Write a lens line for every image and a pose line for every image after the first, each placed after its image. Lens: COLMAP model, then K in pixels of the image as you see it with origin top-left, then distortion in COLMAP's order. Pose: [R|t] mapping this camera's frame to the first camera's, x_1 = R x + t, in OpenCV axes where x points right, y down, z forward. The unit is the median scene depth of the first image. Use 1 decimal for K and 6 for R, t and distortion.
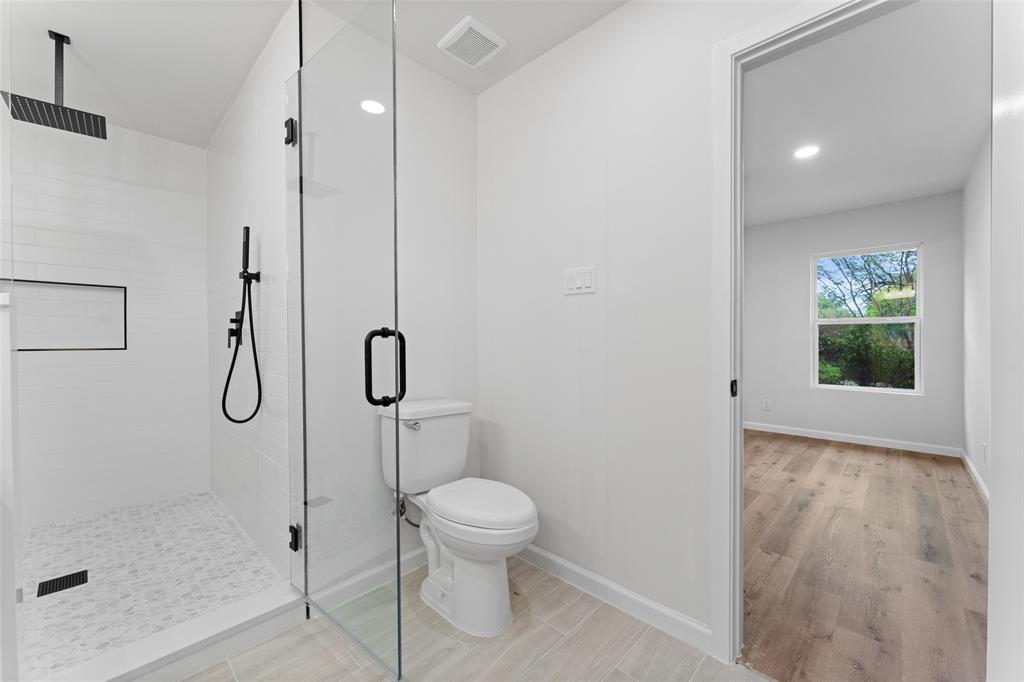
lens RADIAL K [[405.7, 0, 508.3], [0, 405.7, 340.7], [0, 0, 1]] dist [-0.001797, 0.000690]
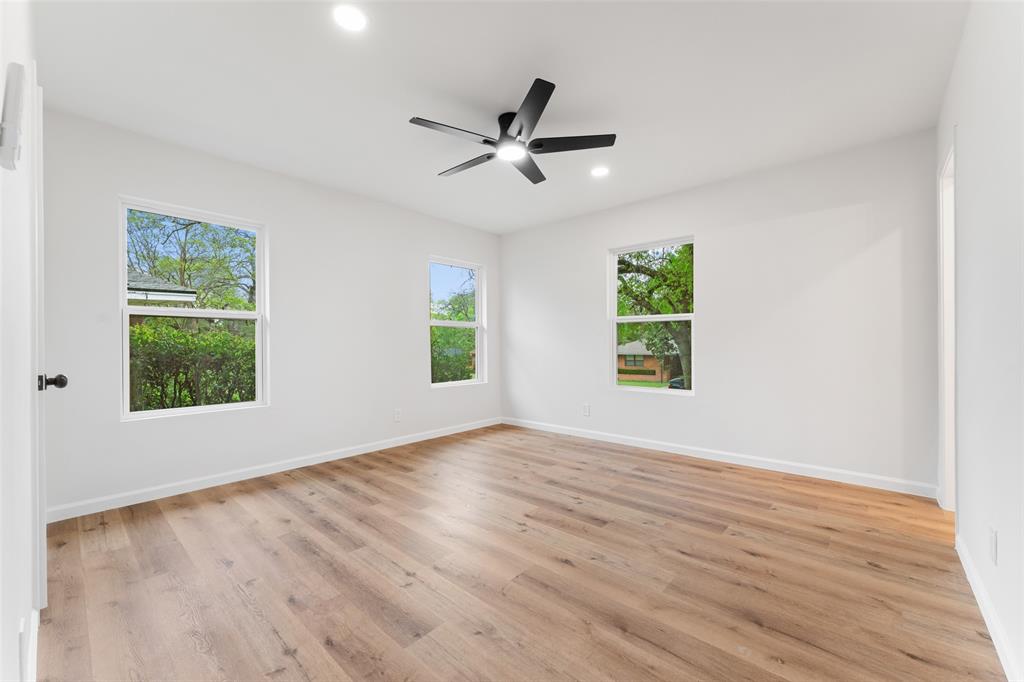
lens RADIAL K [[405.7, 0, 508.9], [0, 405.7, 342.3], [0, 0, 1]] dist [-0.001797, 0.000690]
pose [[-0.036830, 0.003369, 0.999316, -0.367956], [0.010067, 0.999945, -0.003000, 0.012601], [-0.999271, 0.009950, -0.036862, 1.230968]]
